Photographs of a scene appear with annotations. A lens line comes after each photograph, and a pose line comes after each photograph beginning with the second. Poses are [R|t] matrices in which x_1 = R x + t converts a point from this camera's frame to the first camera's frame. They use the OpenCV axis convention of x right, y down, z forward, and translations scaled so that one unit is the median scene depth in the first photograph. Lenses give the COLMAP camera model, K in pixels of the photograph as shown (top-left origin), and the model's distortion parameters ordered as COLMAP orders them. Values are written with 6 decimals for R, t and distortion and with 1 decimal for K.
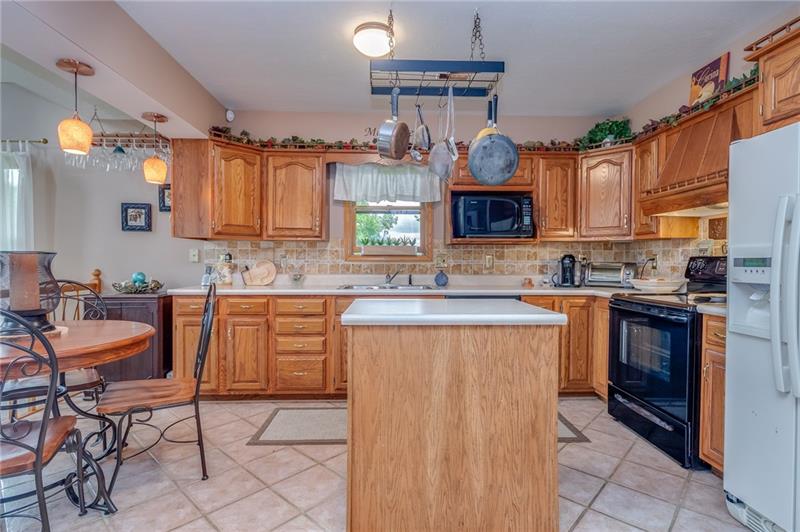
lens RADIAL K [[383.0, 0, 404.8], [0, 383.0, 266.2], [0, 0, 1]] dist [-0.002362, -0.001545]
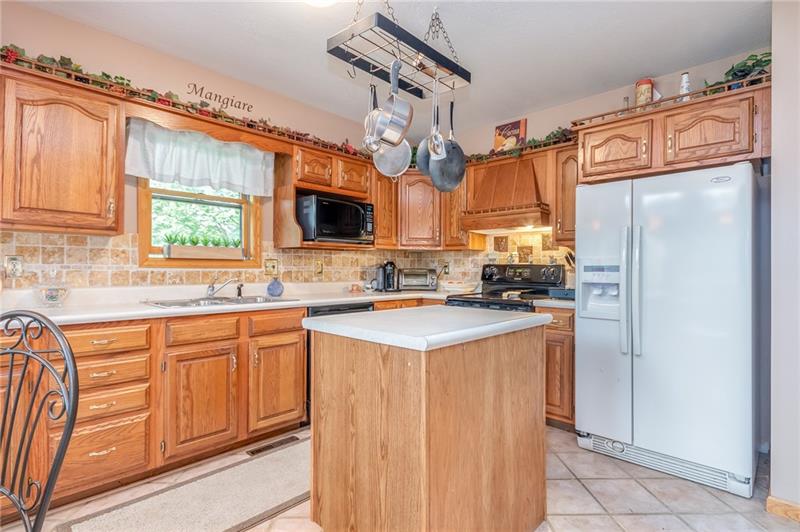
lens RADIAL K [[383.0, 0, 402.5], [0, 383.0, 266.5], [0, 0, 1]] dist [-0.002362, -0.001545]
pose [[0.726889, 0.004612, 0.686739, -0.312332], [0.006410, 0.999888, -0.013500, -0.001714], [-0.686725, 0.014215, 0.726778, 0.208933]]
